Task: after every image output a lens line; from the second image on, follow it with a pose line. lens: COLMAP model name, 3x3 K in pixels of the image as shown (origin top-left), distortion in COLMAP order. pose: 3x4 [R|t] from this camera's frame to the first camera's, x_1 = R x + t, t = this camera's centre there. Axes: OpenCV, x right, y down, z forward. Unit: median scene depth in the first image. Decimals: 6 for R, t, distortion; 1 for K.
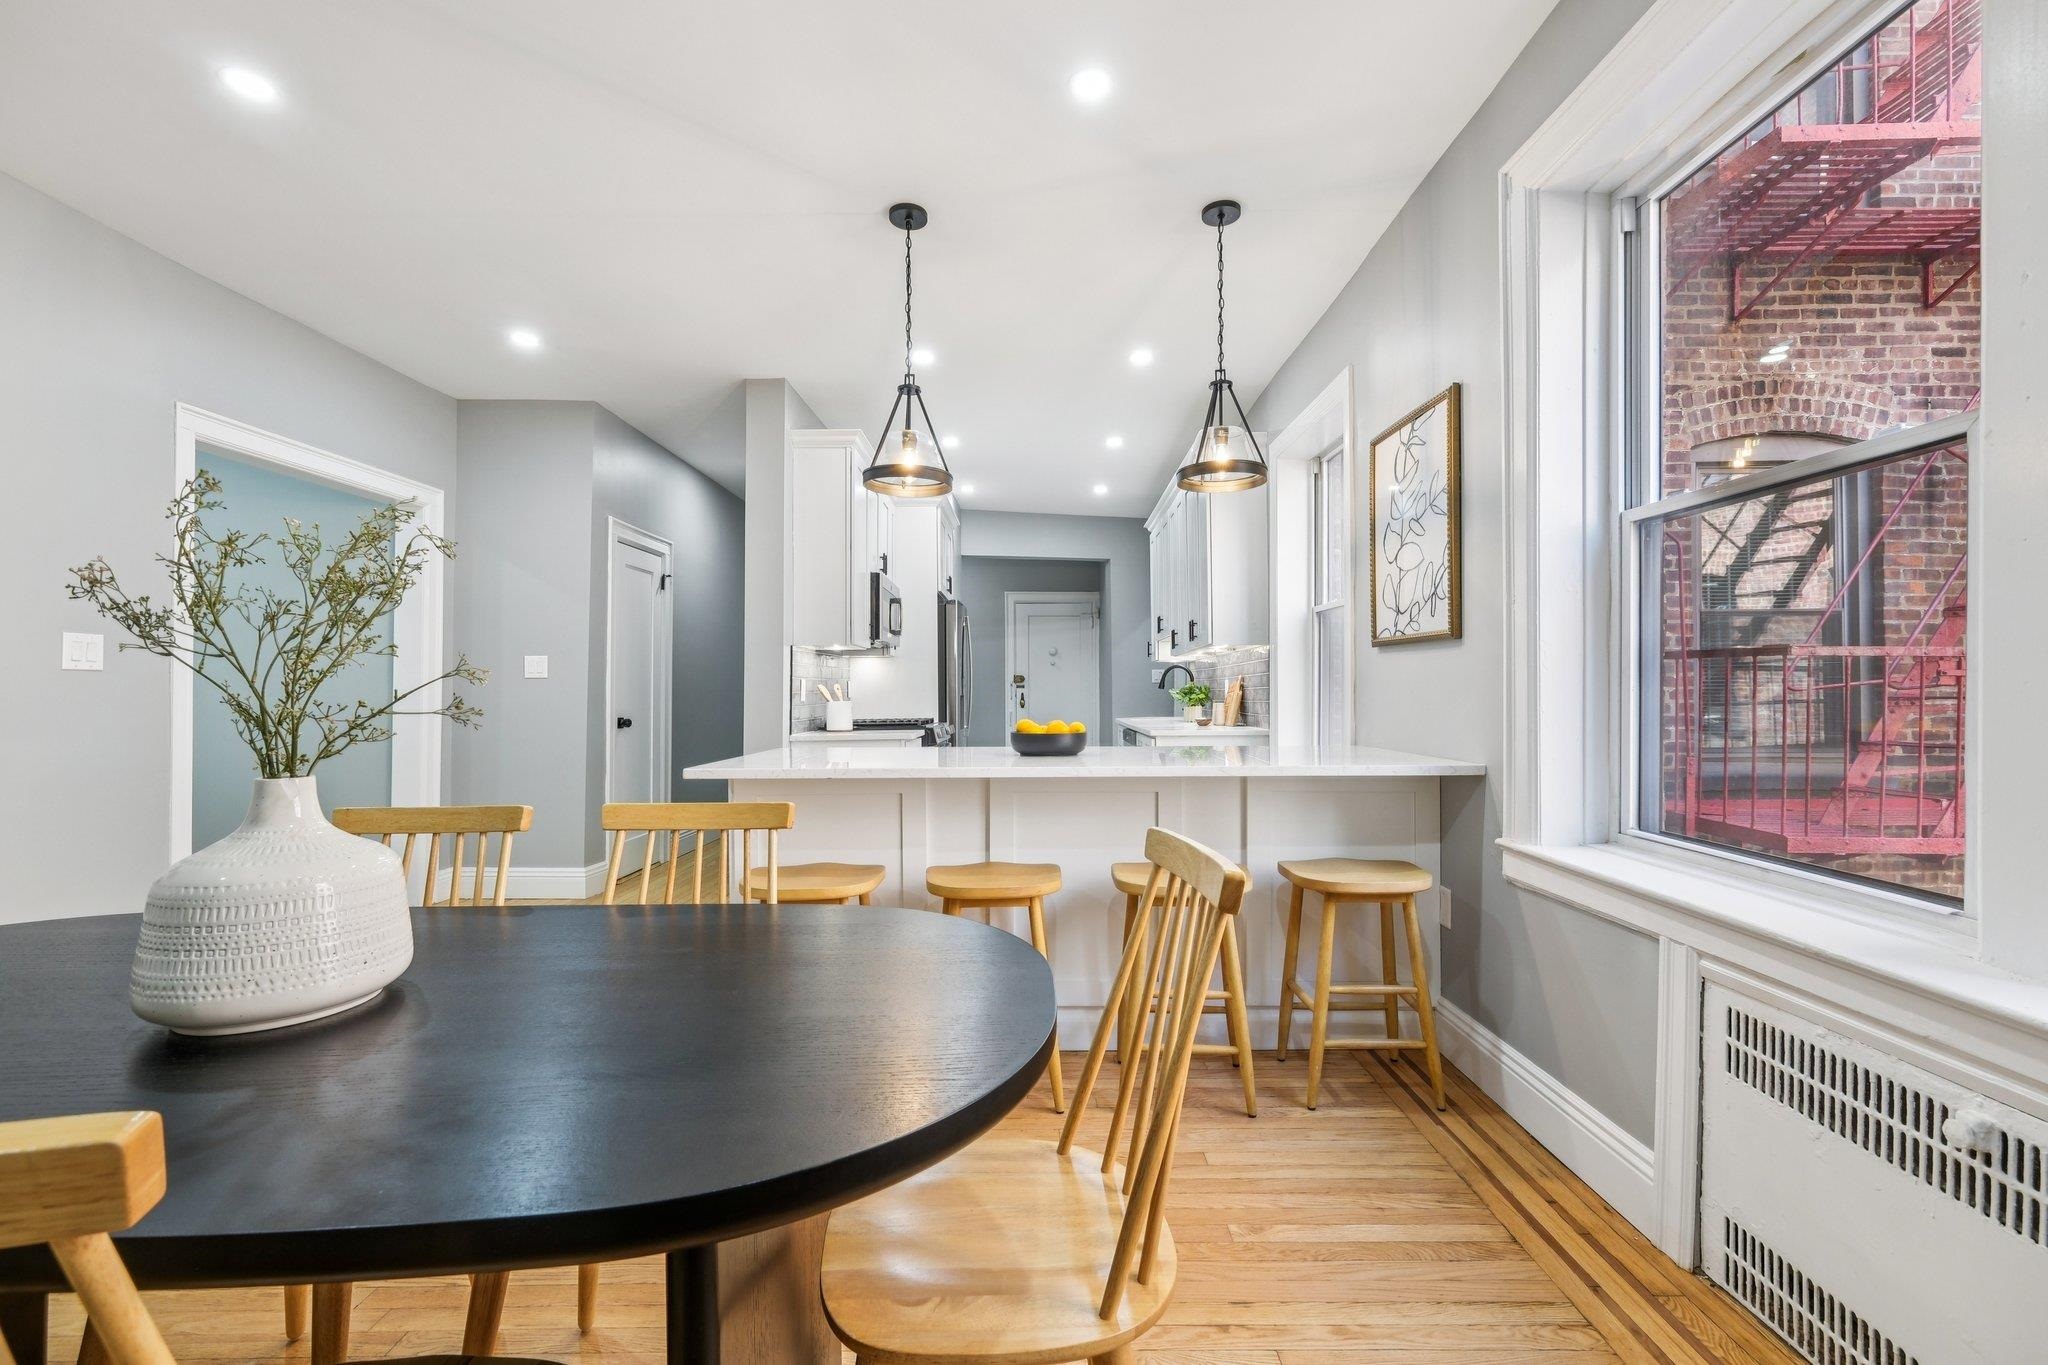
lens RADIAL K [[867.2, 0, 1022.1], [0, 867.2, 692.0], [0, 0, 1]] dist [0.001527, 0.000262]
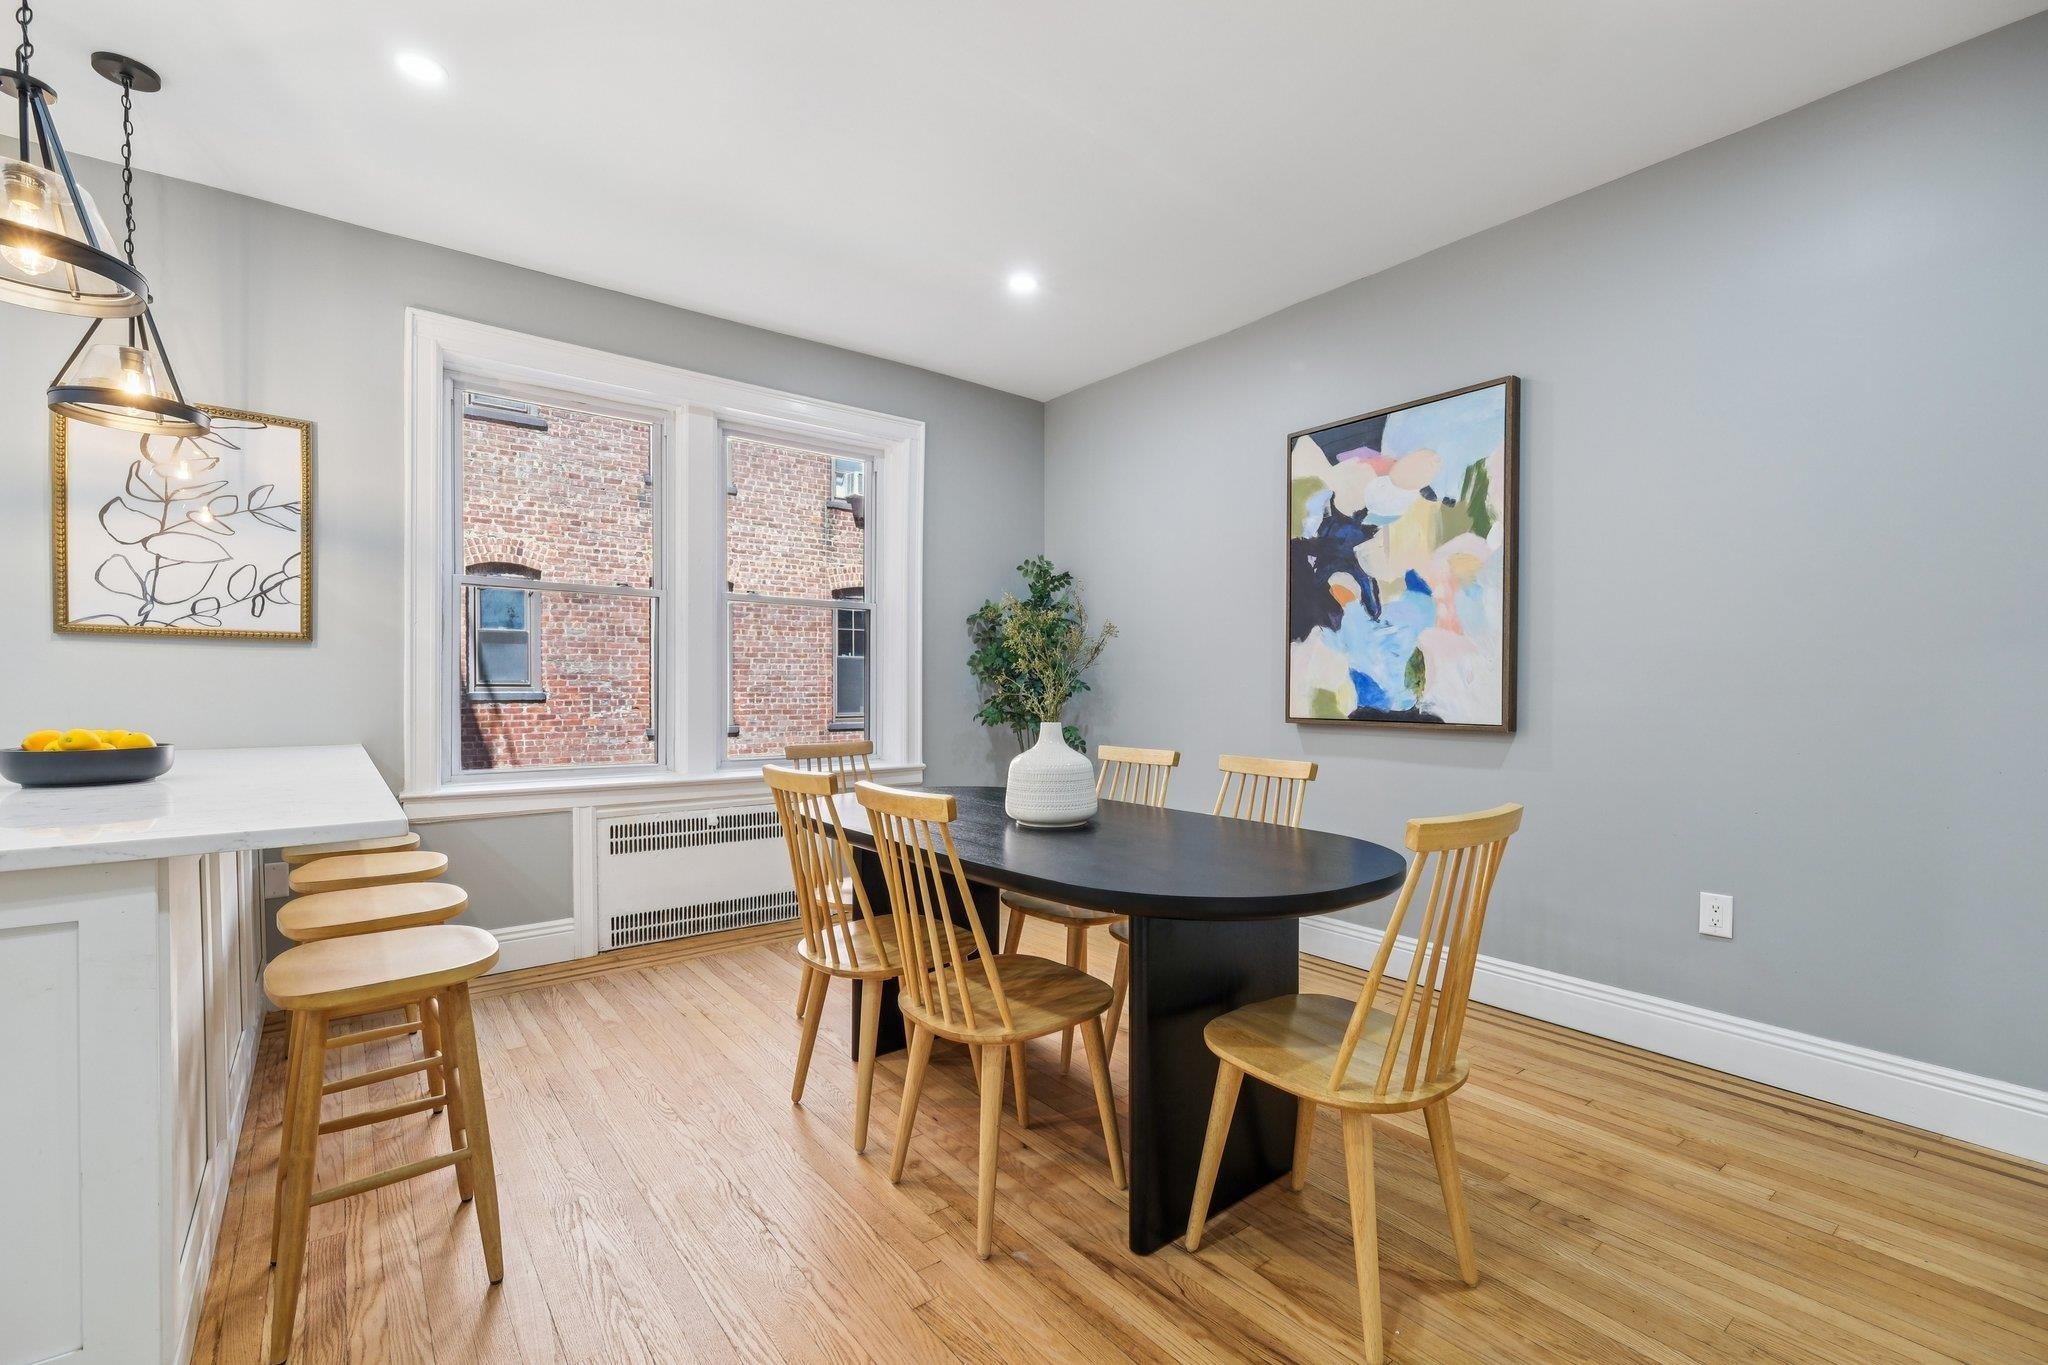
lens RADIAL K [[893.1, 0, 1029.2], [0, 893.1, 692.6], [0, 0, 1]] dist [0.002852, 0.000610]
pose [[-0.627090, -0.005015, 0.778931, -0.500021], [0.000383, 0.999977, 0.006747, 0.000278], [-0.778947, 0.004530, -0.627074, 0.476880]]
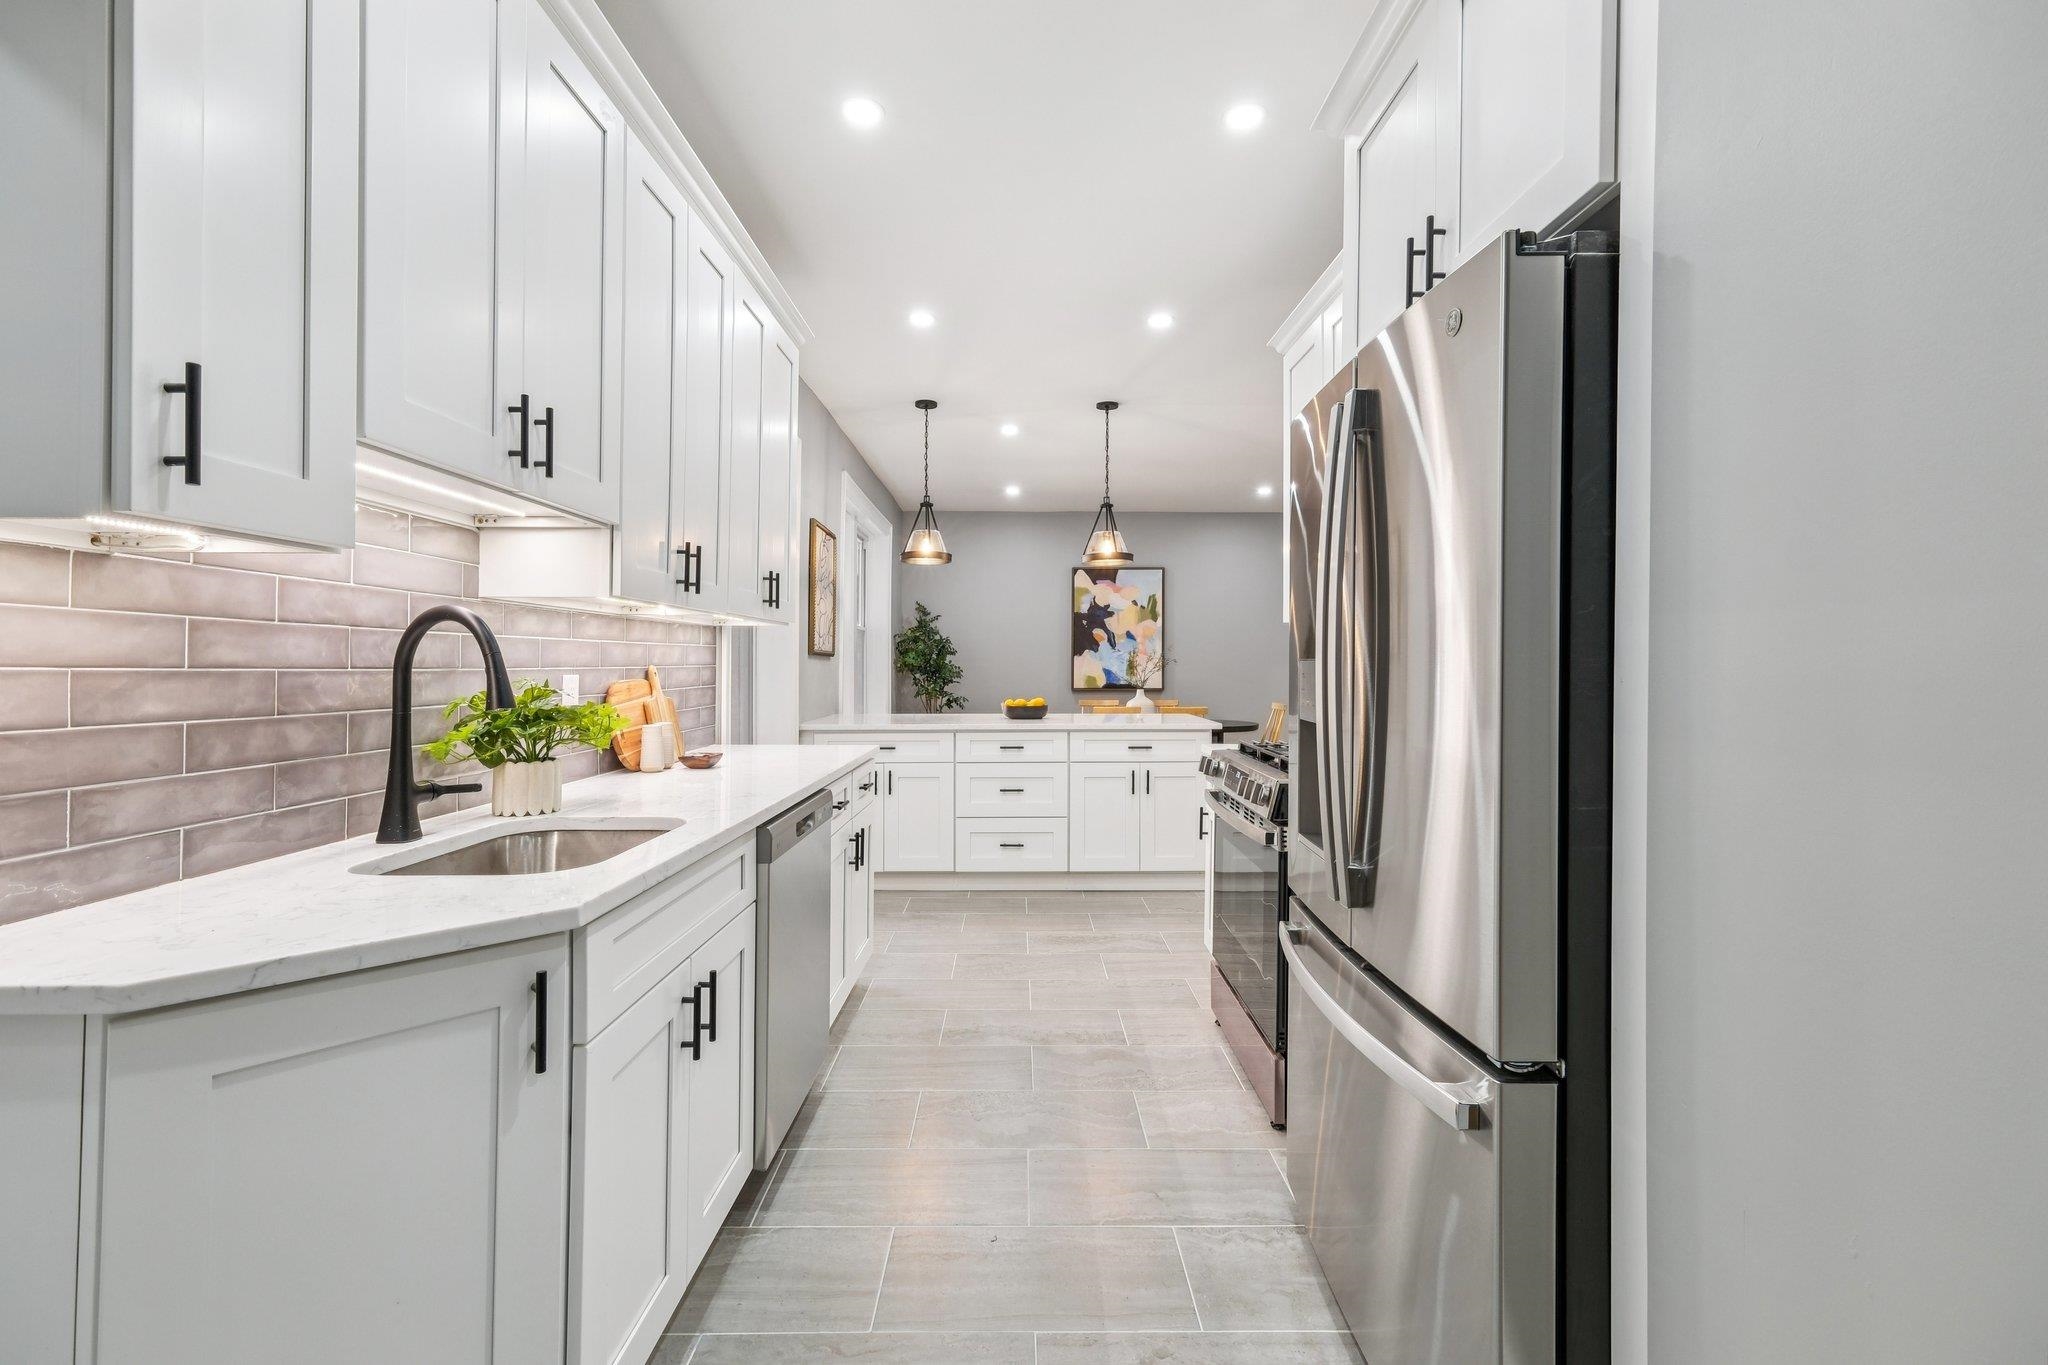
lens RADIAL K [[885.6, 0, 1019.8], [0, 885.6, 658.4], [0, 0, 1]] dist [0.000784, 0.000104]
pose [[-0.999915, 0.003913, -0.012413, 0.034206], [0.004000, 0.999967, -0.007035, -0.019049], [0.012385, -0.007084, -0.999898, 1.498473]]
